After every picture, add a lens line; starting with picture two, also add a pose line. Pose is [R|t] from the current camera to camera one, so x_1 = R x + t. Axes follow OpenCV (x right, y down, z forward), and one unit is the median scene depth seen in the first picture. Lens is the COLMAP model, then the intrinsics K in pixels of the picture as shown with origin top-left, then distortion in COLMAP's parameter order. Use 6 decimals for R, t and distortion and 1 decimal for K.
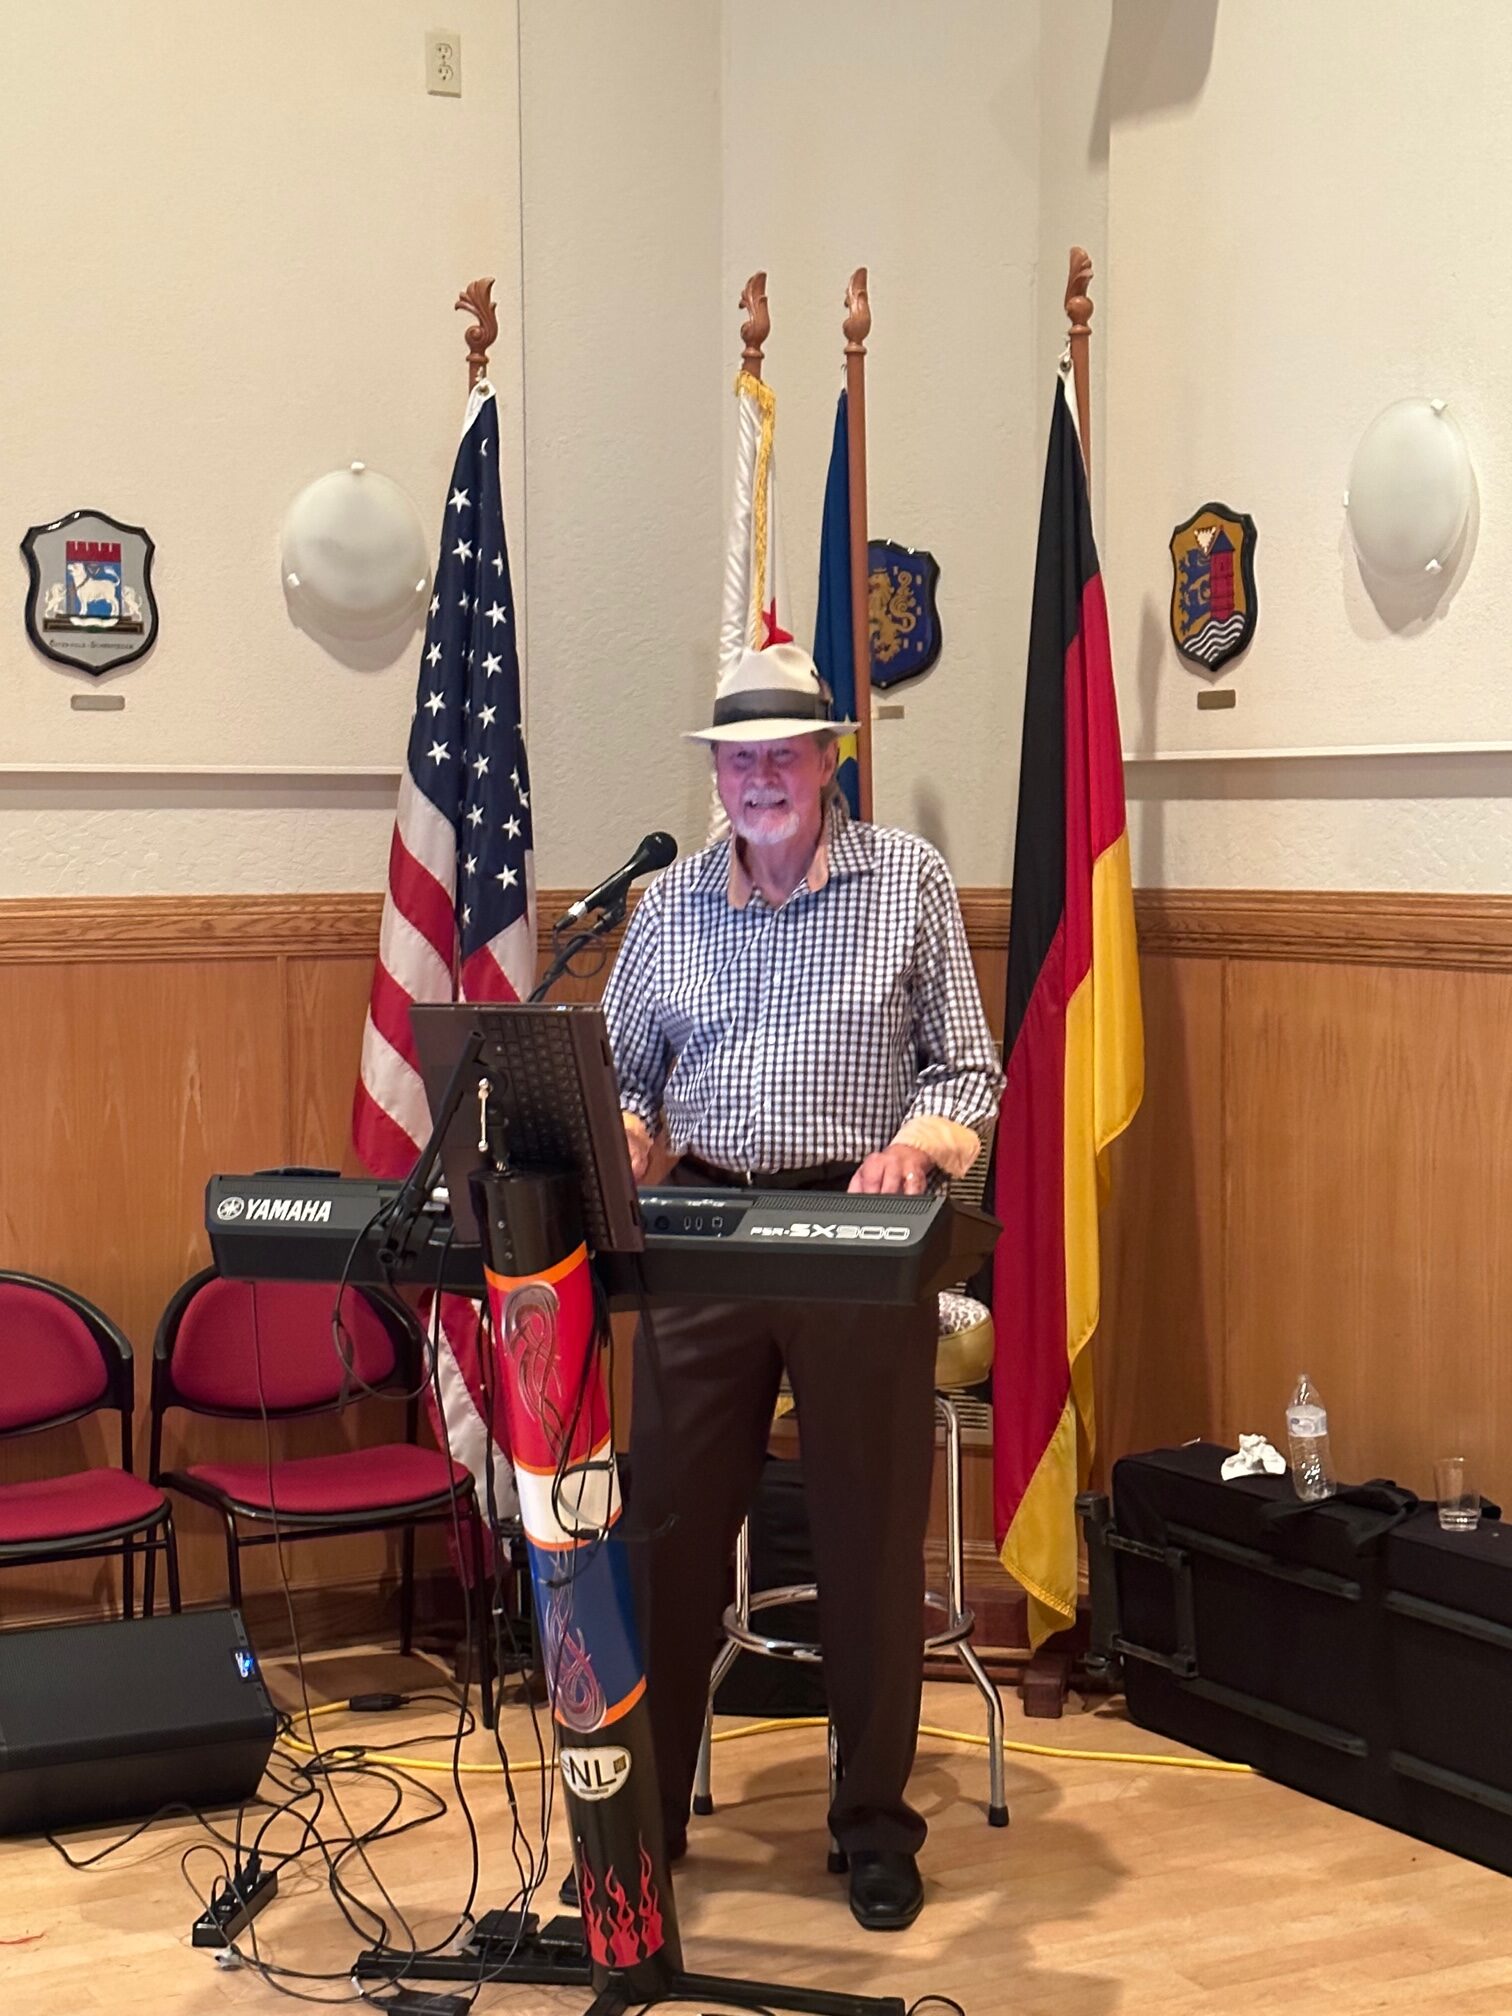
lens RADIAL K [[3196.1, 0, 693.0], [0, 3196.1, 1008.4], [0, 0, 1]] dist [0.136870, -0.003109]
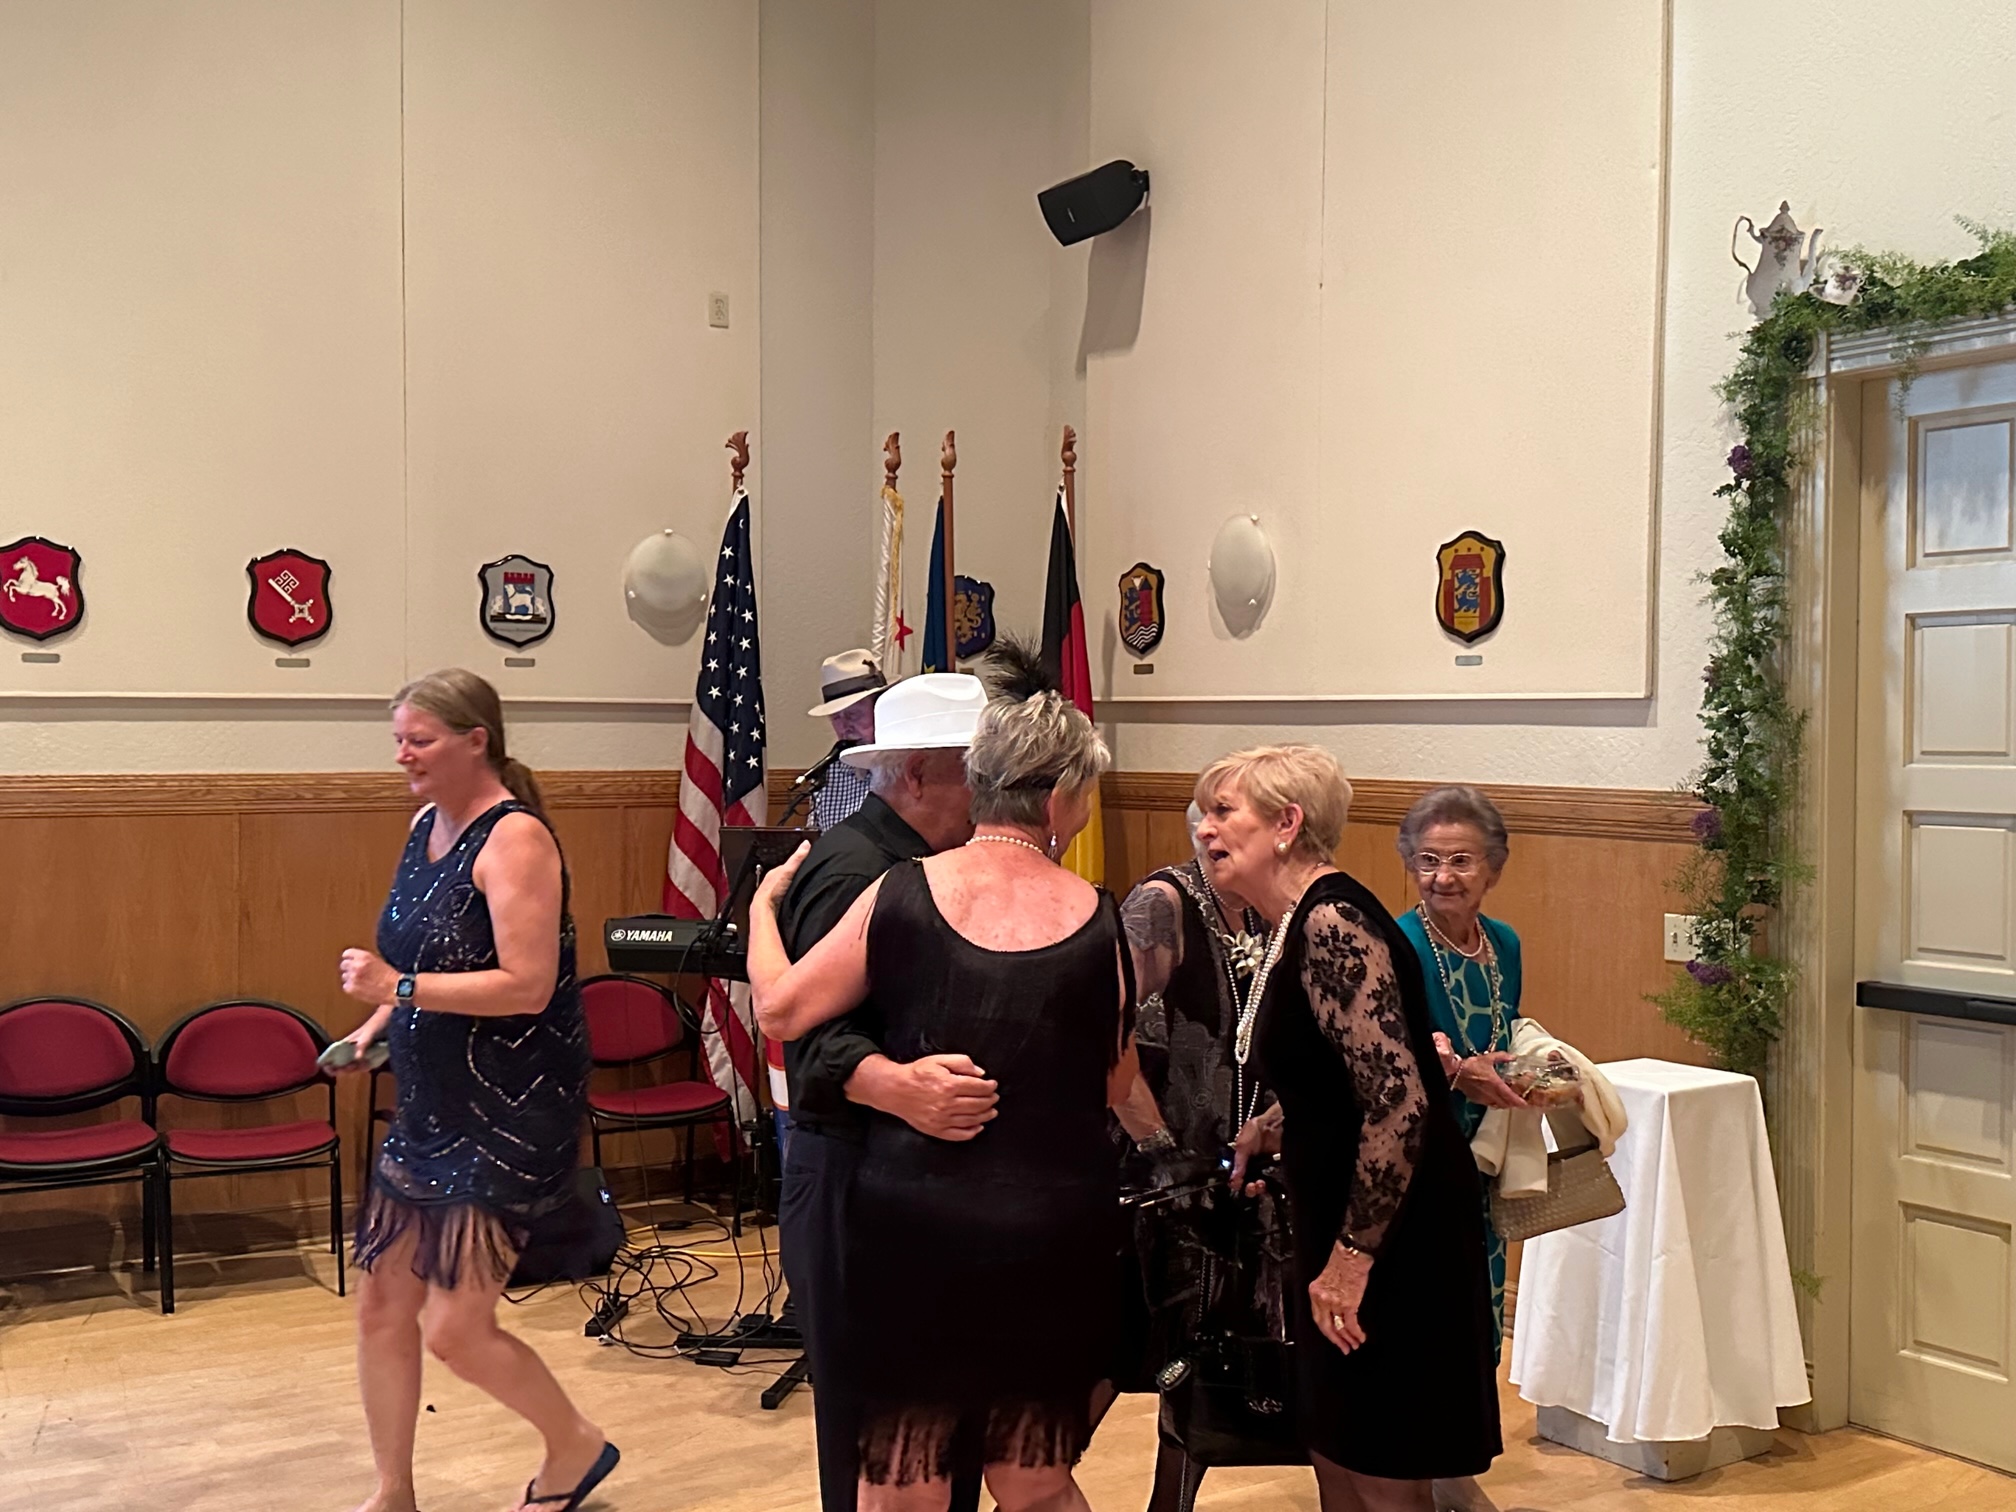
lens RADIAL K [[2193.9, 0, 1008.0], [0, 2193.9, 756.0], [0, 0, 1]] dist [0.180252, -0.357601]
pose [[0.996792, 0.009053, 0.079519, -0.013411], [-0.005590, 0.999030, -0.043668, 0.008581], [-0.079838, 0.043083, 0.995876, -0.237471]]
